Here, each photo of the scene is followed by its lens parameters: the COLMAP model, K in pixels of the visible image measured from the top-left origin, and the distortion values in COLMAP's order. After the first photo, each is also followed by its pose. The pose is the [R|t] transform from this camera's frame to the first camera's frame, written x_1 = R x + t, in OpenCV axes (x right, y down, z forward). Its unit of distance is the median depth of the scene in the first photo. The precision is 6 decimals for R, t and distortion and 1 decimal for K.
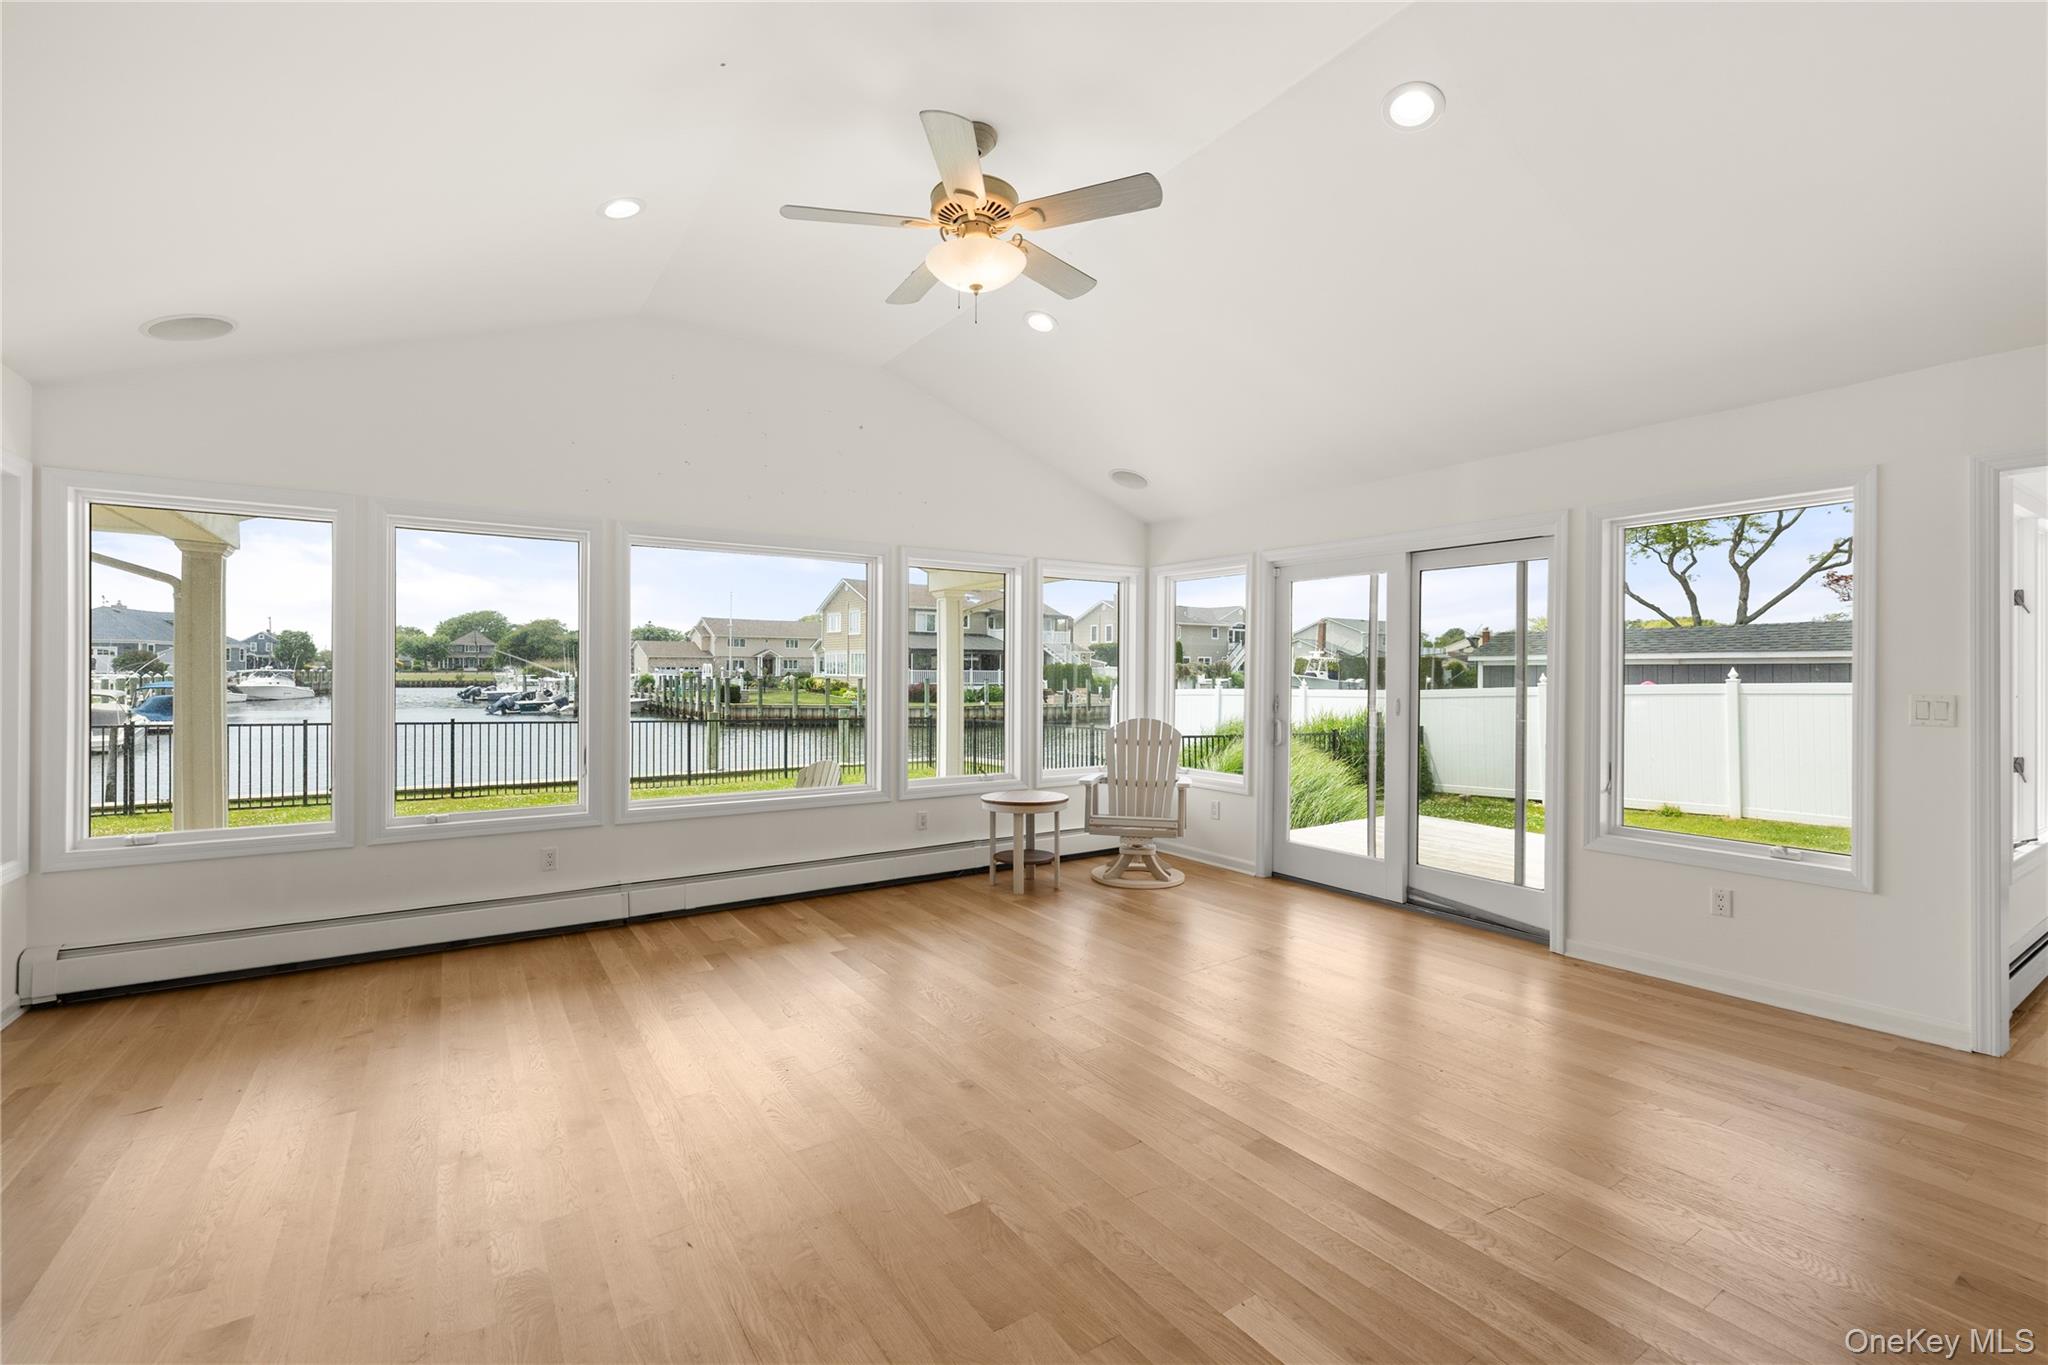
lens RADIAL K [[864.4, 0, 1012.9], [0, 864.4, 678.3], [0, 0, 1]] dist [0.003934, -0.000202]
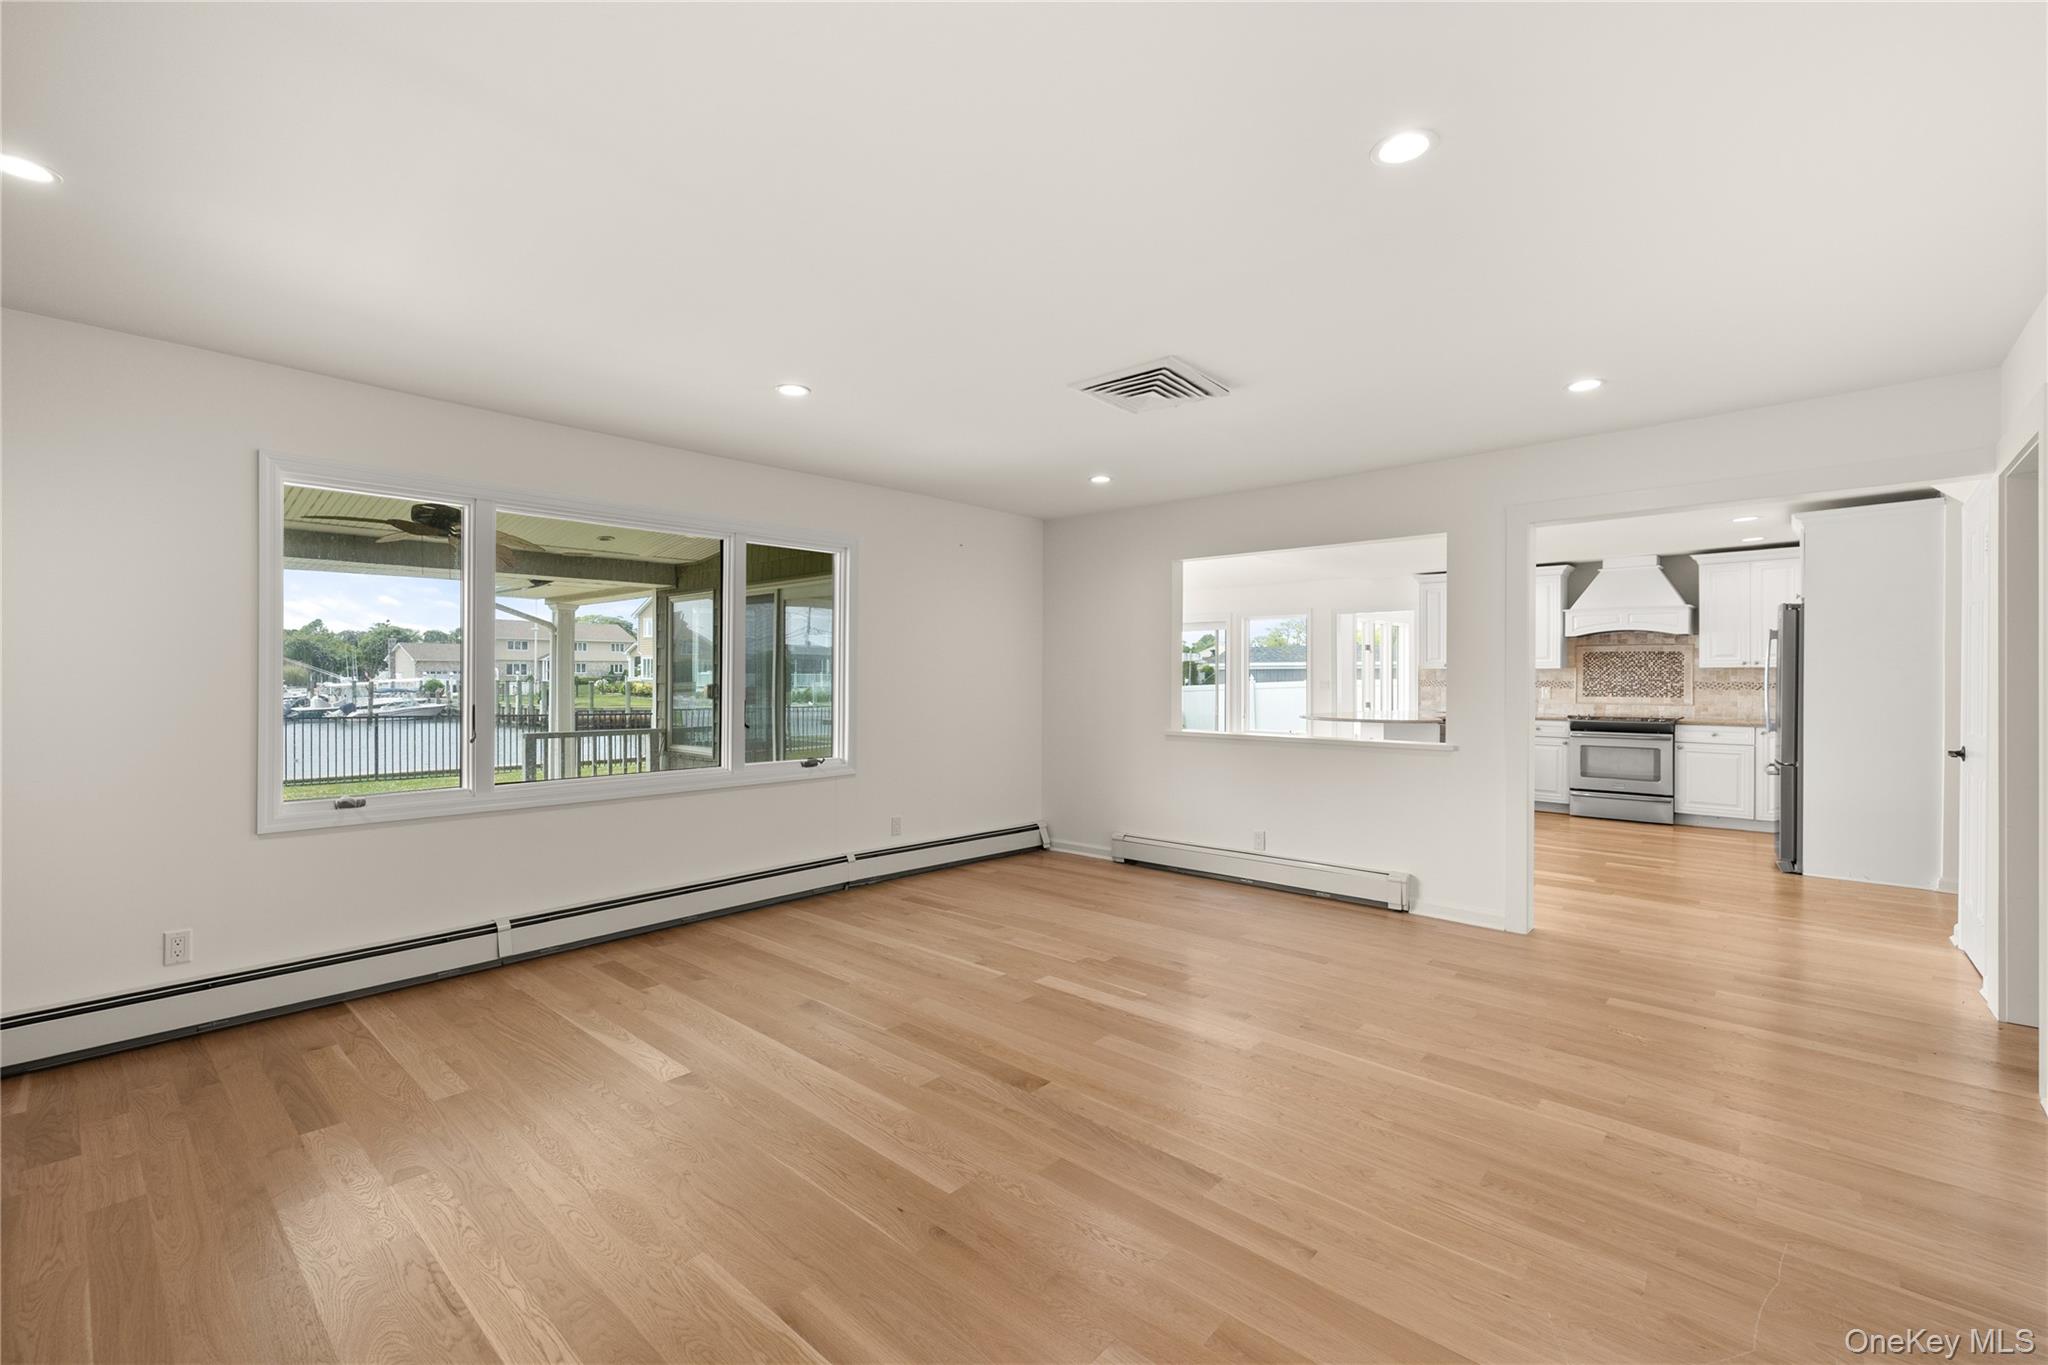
lens RADIAL K [[864.4, 0, 1010.2], [0, 864.4, 675.5], [0, 0, 1]] dist [0.003934, -0.000202]
pose [[0.970104, -0.003514, 0.242666, -0.073483], [0.005046, 0.999971, -0.005690, 0.001227], [-0.242639, 0.006744, 0.970093, -0.155768]]
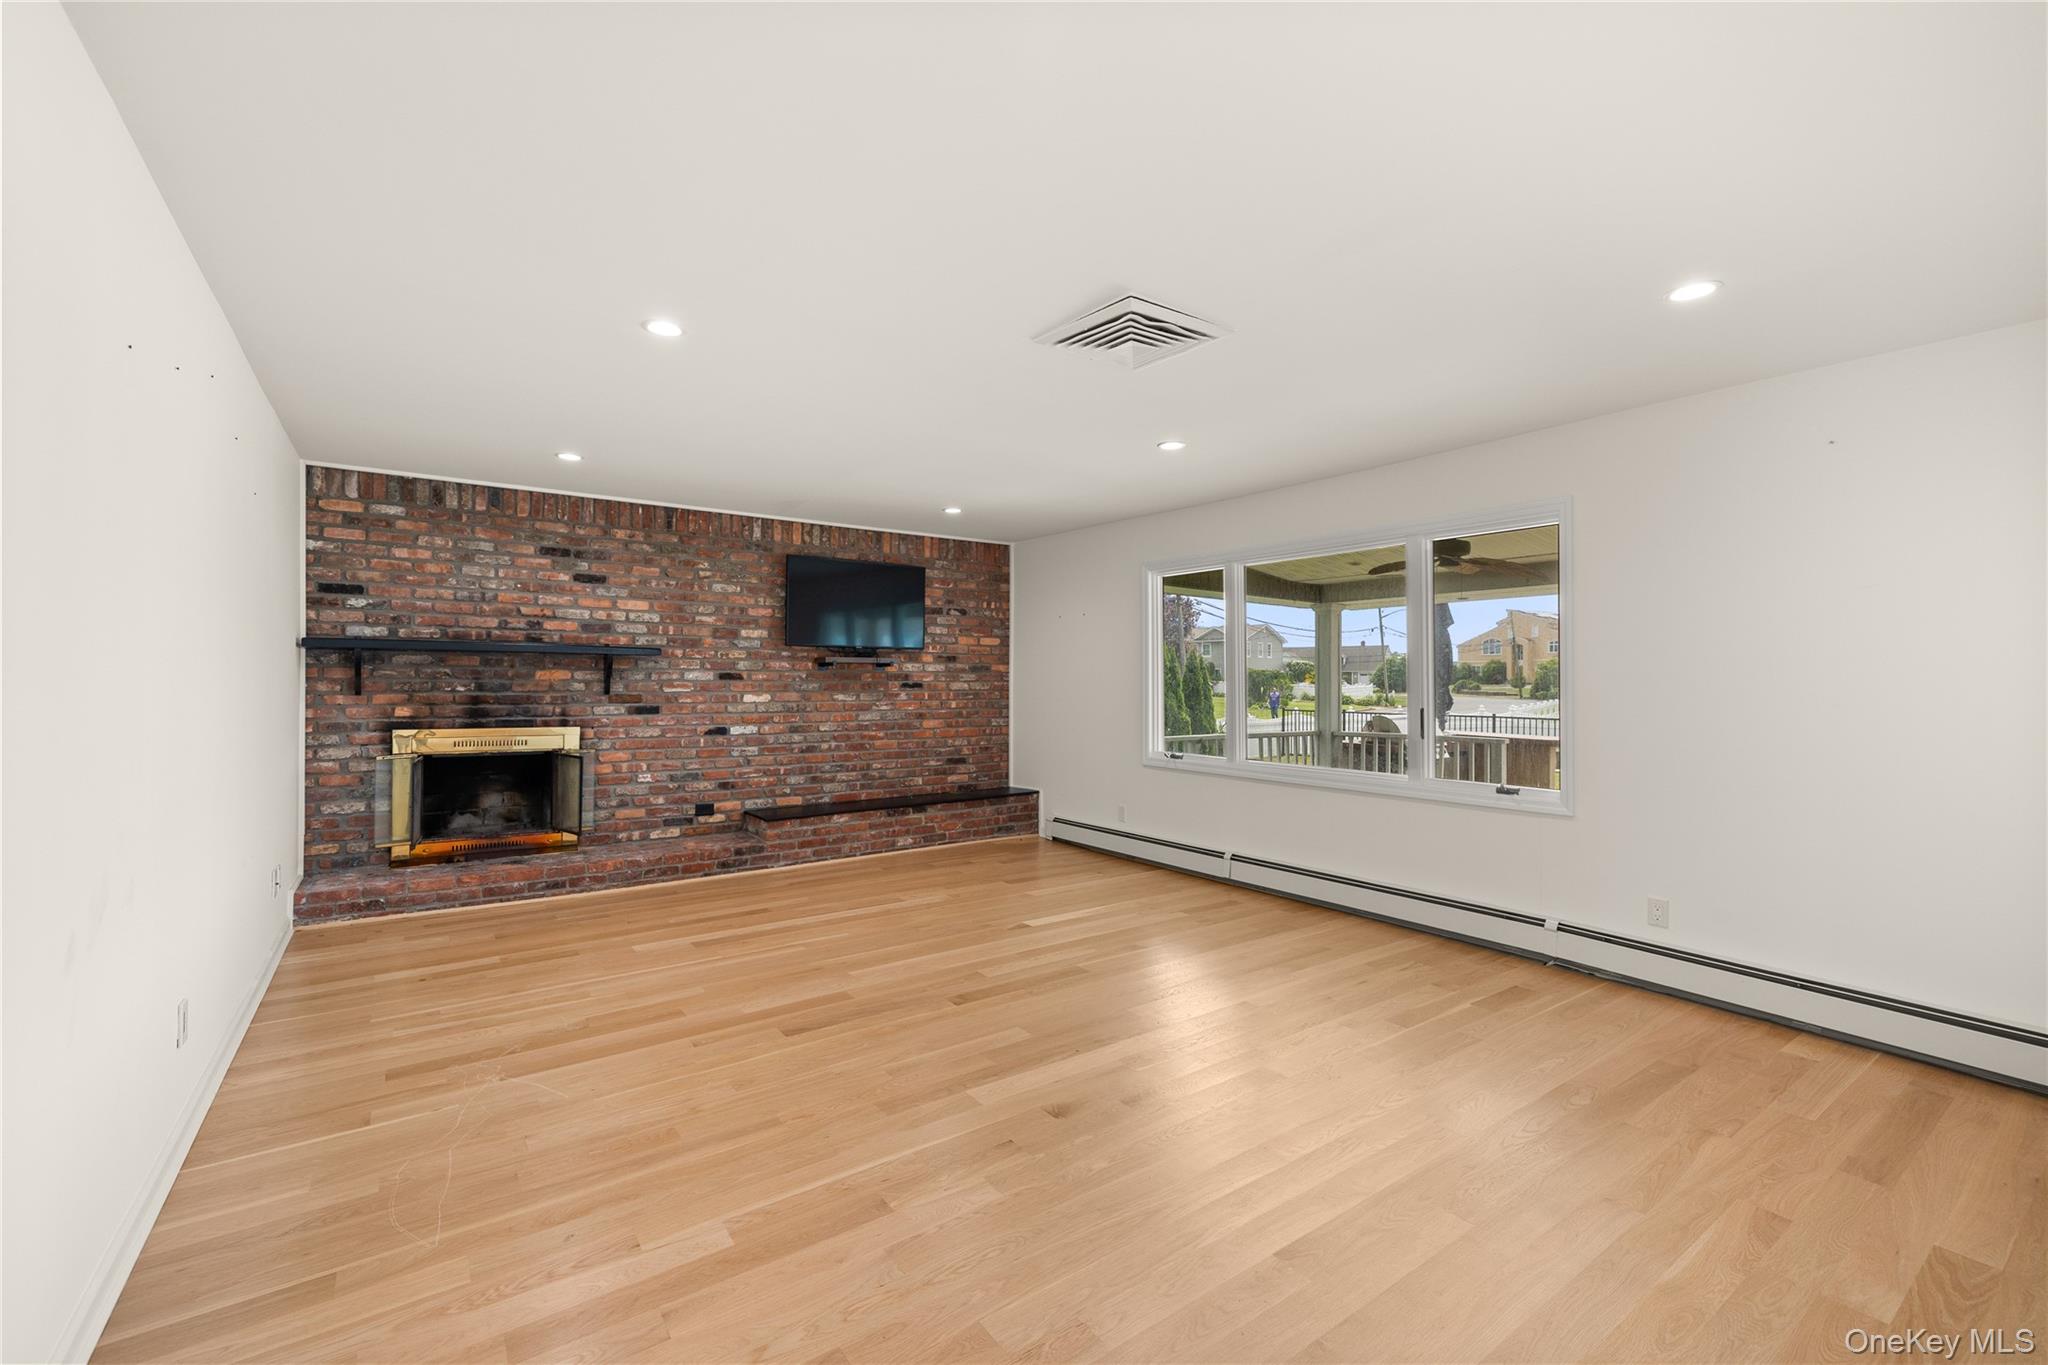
lens RADIAL K [[864.4, 0, 1016.4], [0, 864.4, 680.5], [0, 0, 1]] dist [0.003934, -0.000202]
pose [[0.028951, -0.004817, -0.999569, 2.157185], [-0.008795, 0.999948, -0.005073, -0.001046], [0.999542, 0.008938, 0.028907, 1.300972]]
